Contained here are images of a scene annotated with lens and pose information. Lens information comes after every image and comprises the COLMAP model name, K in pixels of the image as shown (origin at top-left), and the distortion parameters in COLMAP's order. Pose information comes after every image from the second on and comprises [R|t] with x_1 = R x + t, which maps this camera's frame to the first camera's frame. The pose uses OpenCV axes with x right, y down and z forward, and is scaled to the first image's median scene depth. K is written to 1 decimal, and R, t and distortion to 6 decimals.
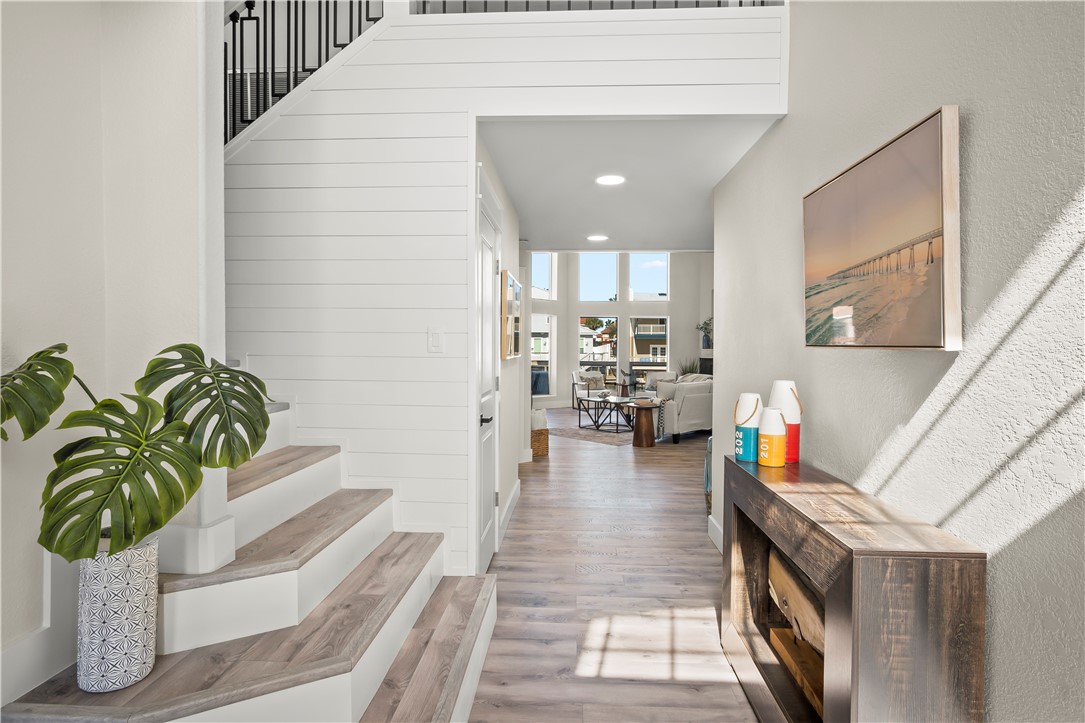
lens RADIAL K [[585.9, 0, 548.9], [0, 585.9, 356.2], [0, 0, 1]] dist [-0.008542, 0.004543]
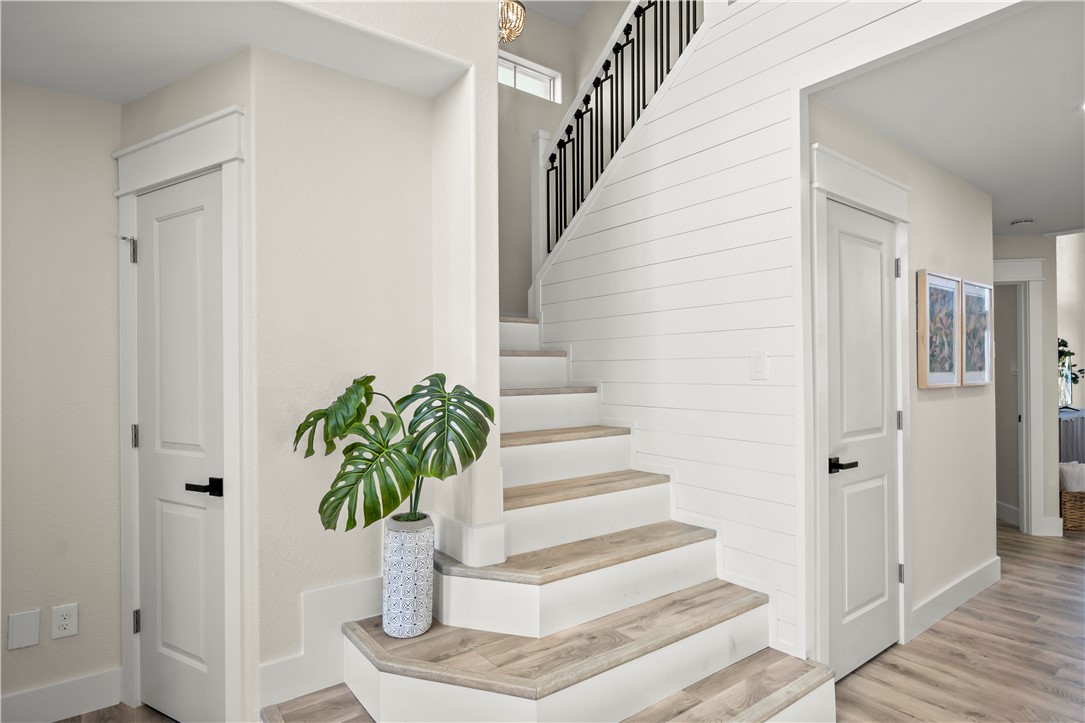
lens RADIAL K [[585.9, 0, 547.9], [0, 585.9, 367.0], [0, 0, 1]] dist [-0.008542, 0.004543]
pose [[0.643922, -0.018002, -0.764879, 0.401204], [-0.002487, 0.999669, -0.025621, -0.003251], [0.765087, 0.018400, 0.643664, 0.325832]]
